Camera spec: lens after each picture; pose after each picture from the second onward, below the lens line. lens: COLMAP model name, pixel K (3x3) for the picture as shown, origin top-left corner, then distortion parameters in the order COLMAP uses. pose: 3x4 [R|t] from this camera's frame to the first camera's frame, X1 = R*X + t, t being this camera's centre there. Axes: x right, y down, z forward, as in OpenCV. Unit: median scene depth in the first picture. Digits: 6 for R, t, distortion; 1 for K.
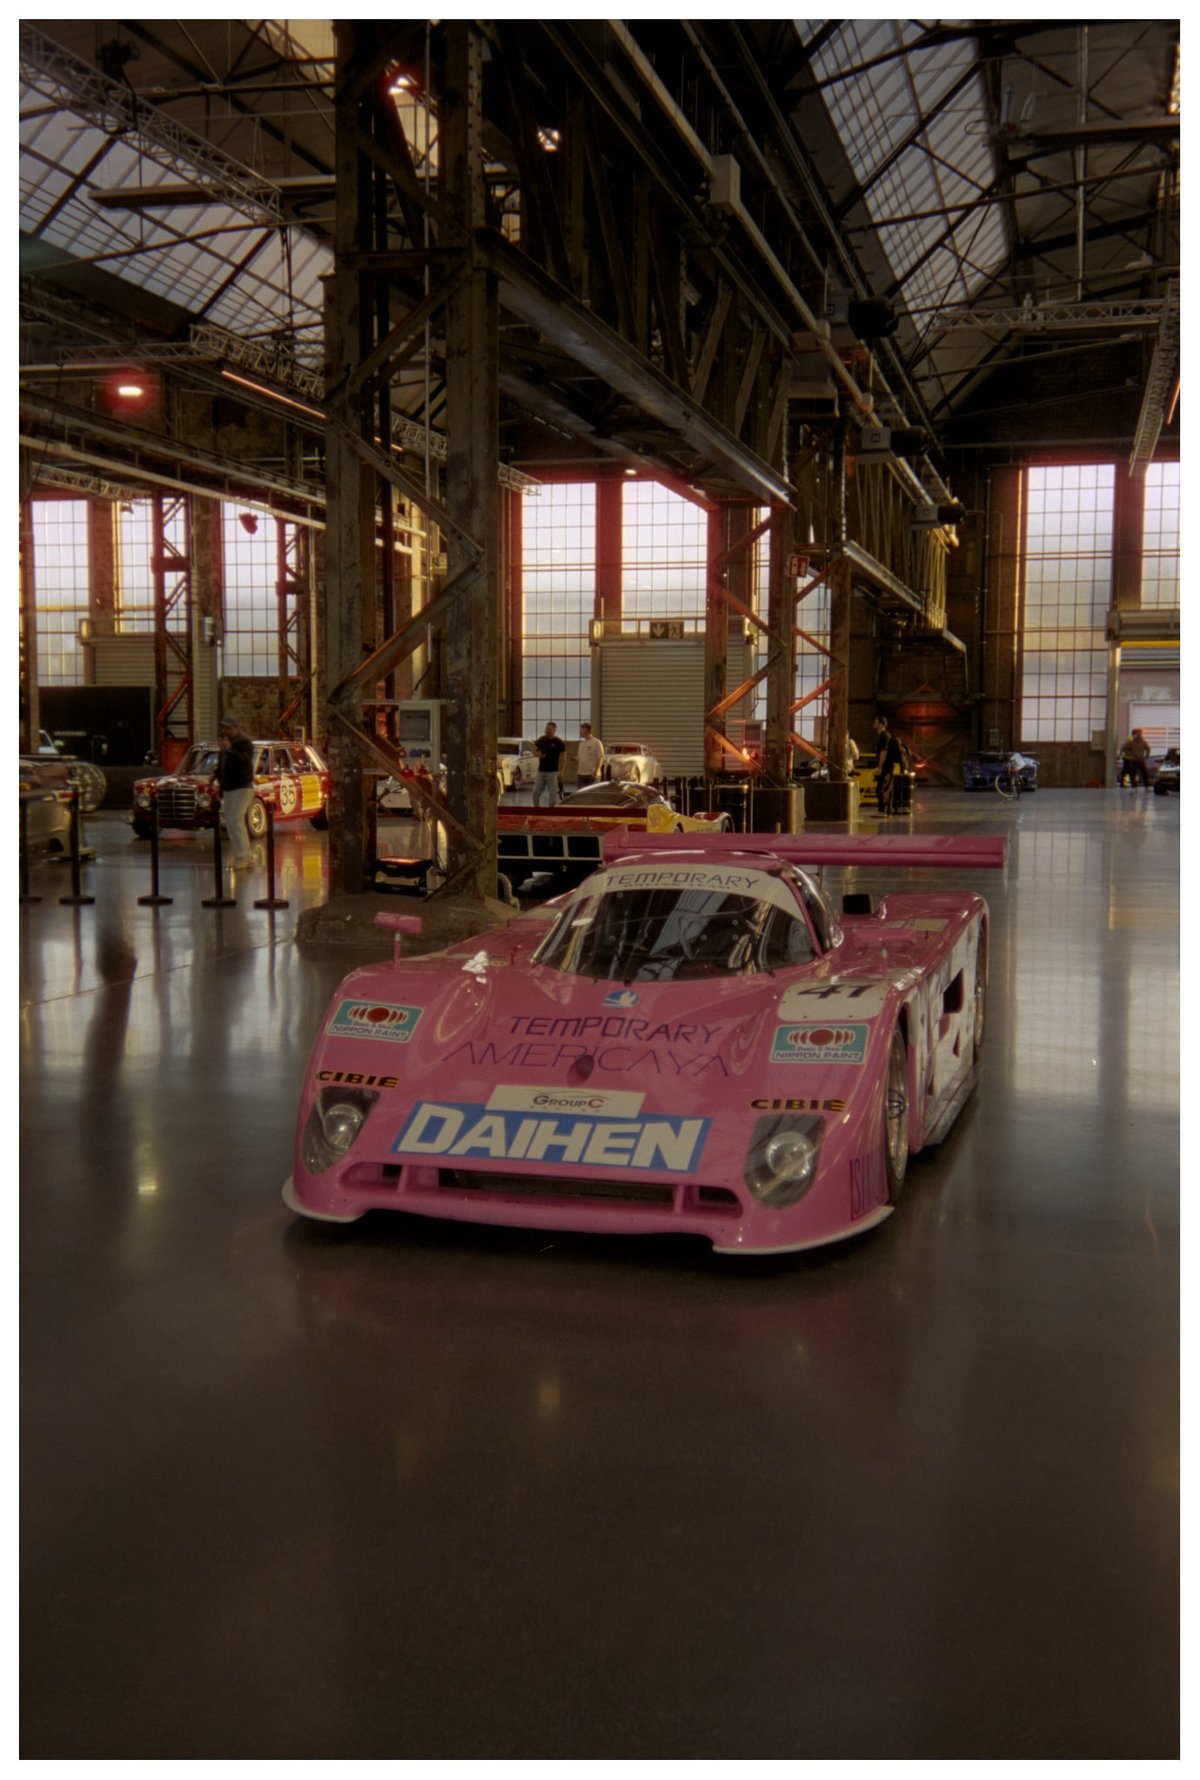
lens RADIAL K [[1903.5, 0, 600.0], [0, 1903.5, 890.0], [0, 0, 1]] dist [0.064202, -0.019600]
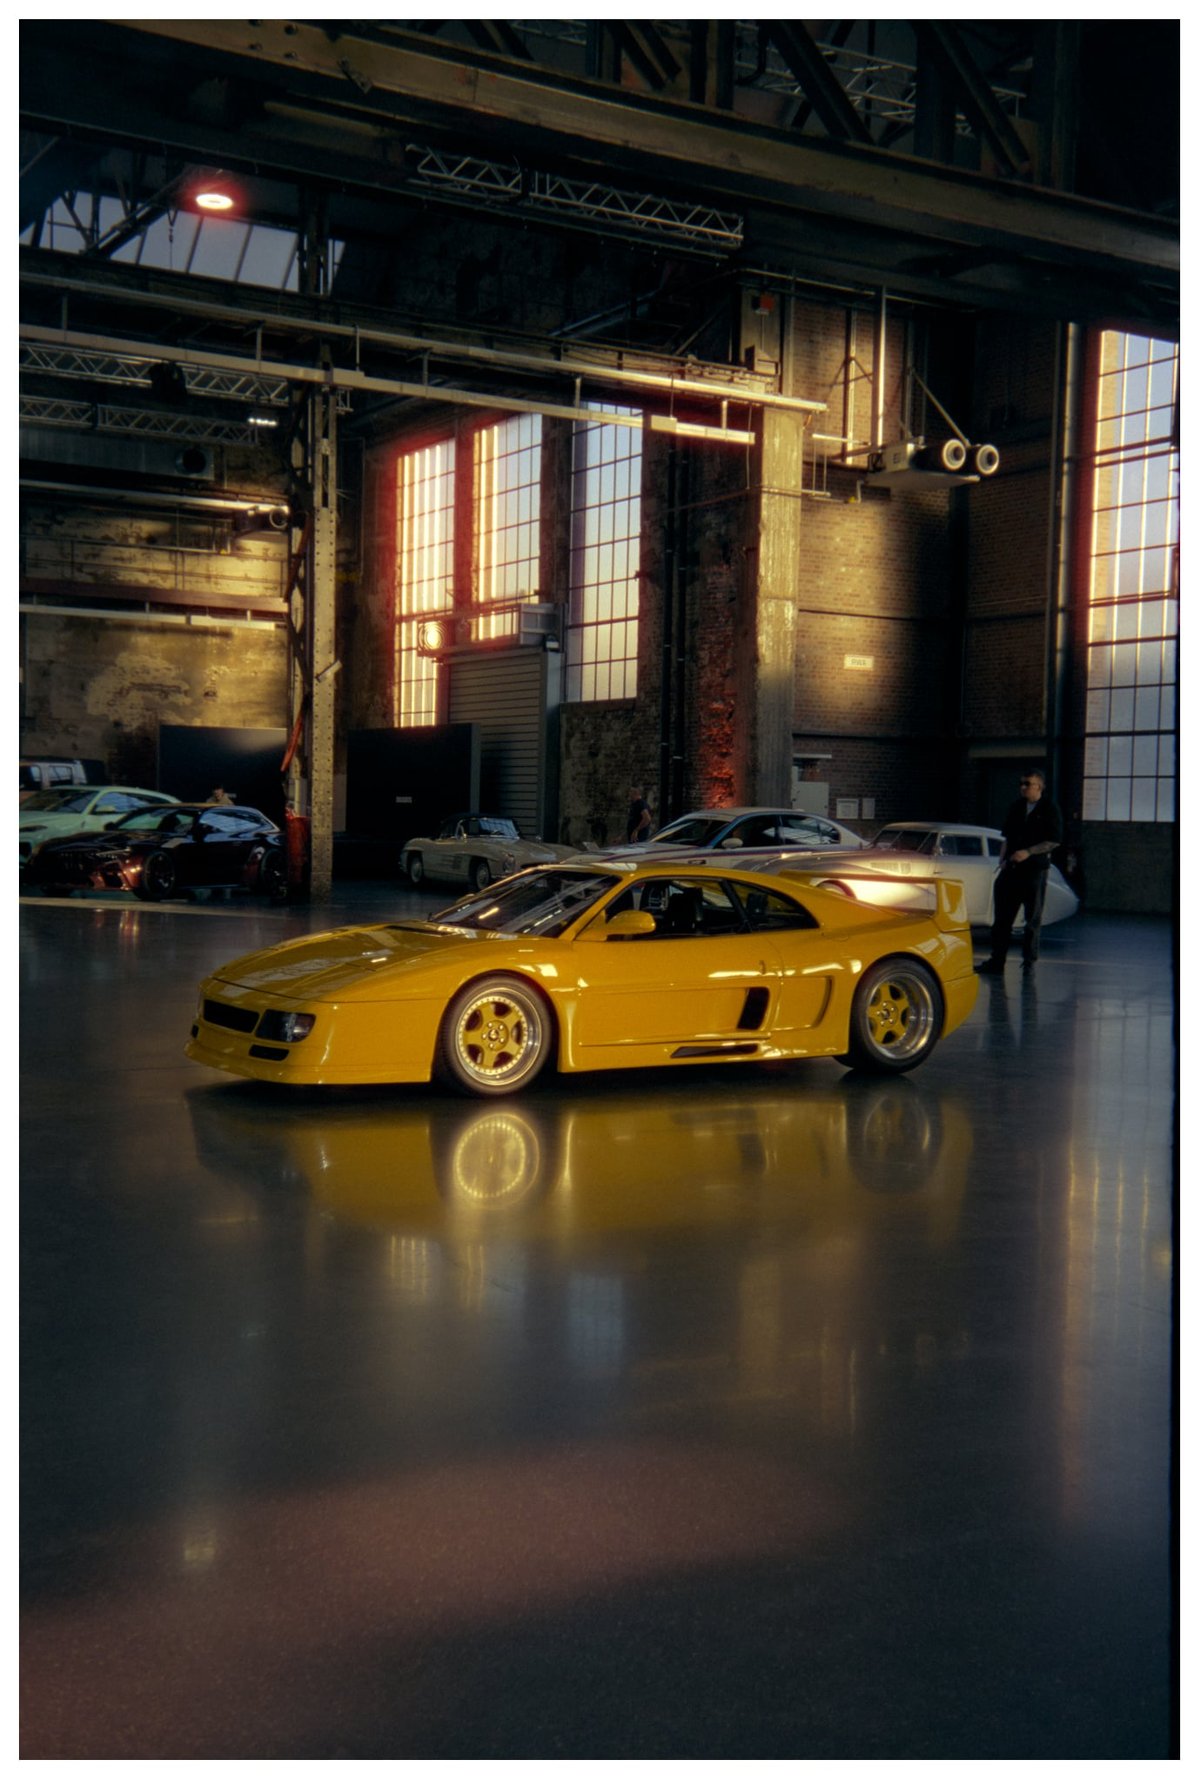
lens RADIAL K [[1903.5, 0, 600.0], [0, 1903.5, 890.0], [0, 0, 1]] dist [0.064202, -0.019600]
pose [[0.709774, 0.038532, -0.703375, 0.222803], [-0.071726, 0.997267, -0.017746, -0.045528], [0.700769, 0.063046, 0.710597, 0.599028]]
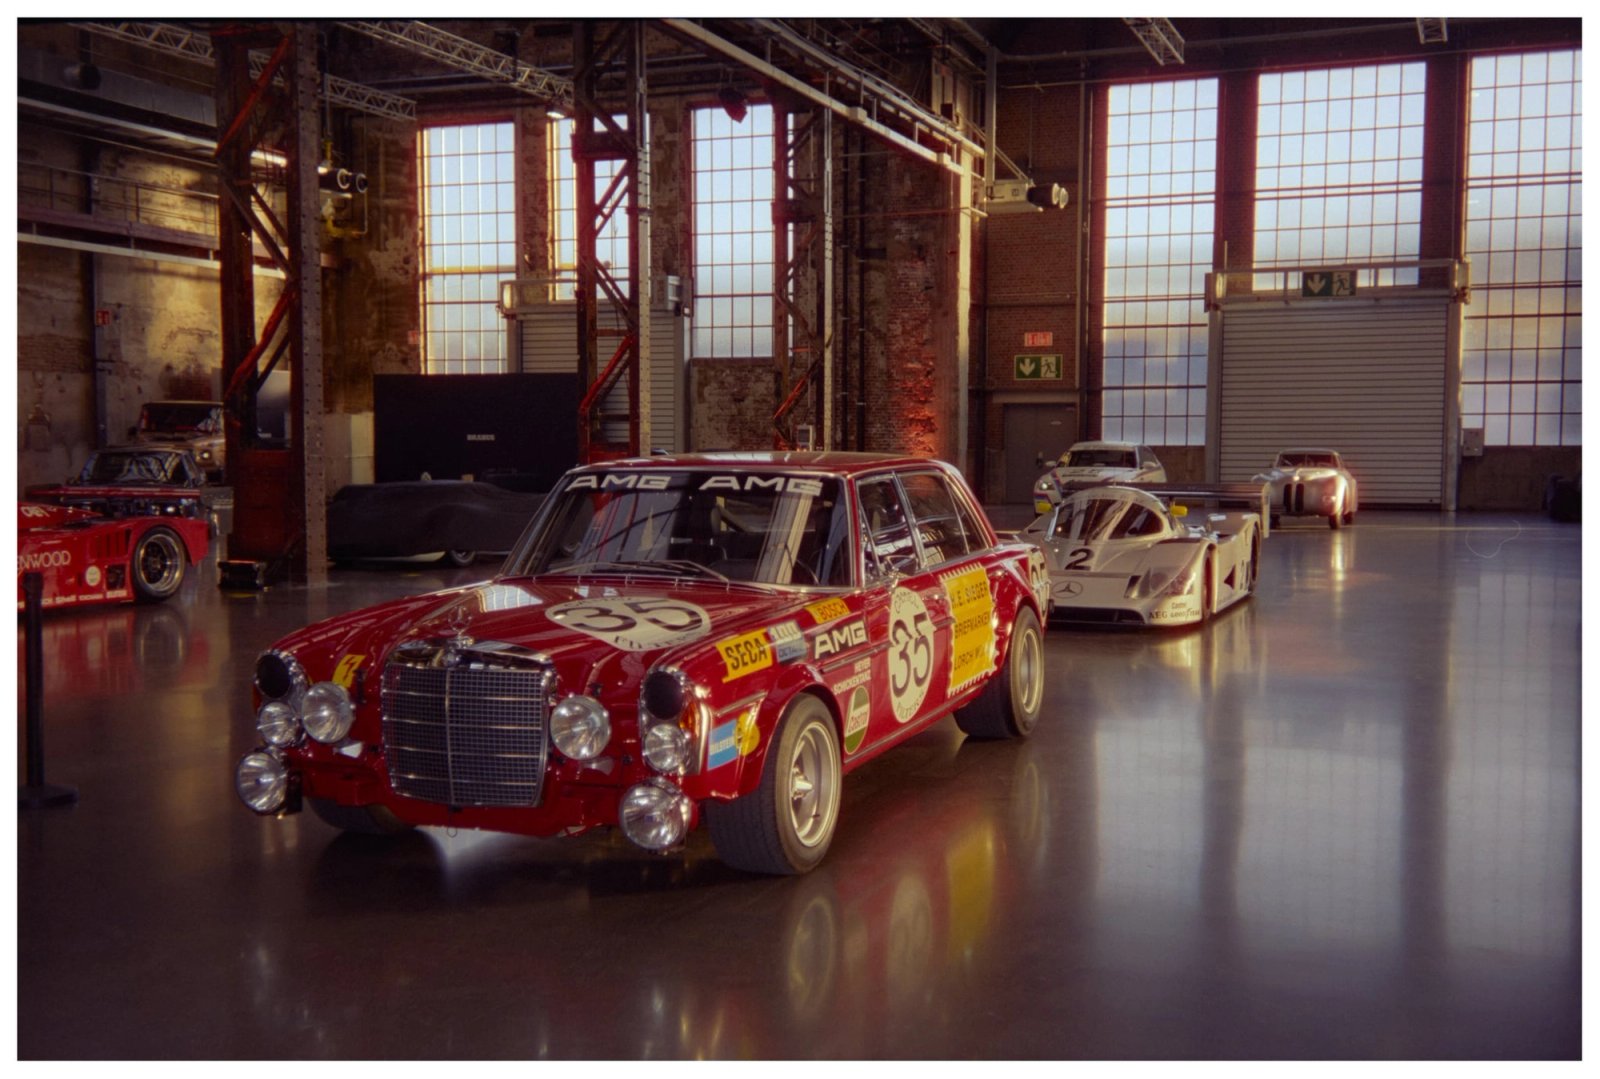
lens RADIAL K [[1711.0, 0, 800.0], [0, 1711.0, 539.5], [0, 0, 1]] dist [0.064202, -0.019600]
pose [[0.991248, 0.005668, -0.131891, -0.070920], [-0.008716, 0.999708, -0.022548, -0.029049], [0.131725, 0.023500, 0.991008, 0.365139]]
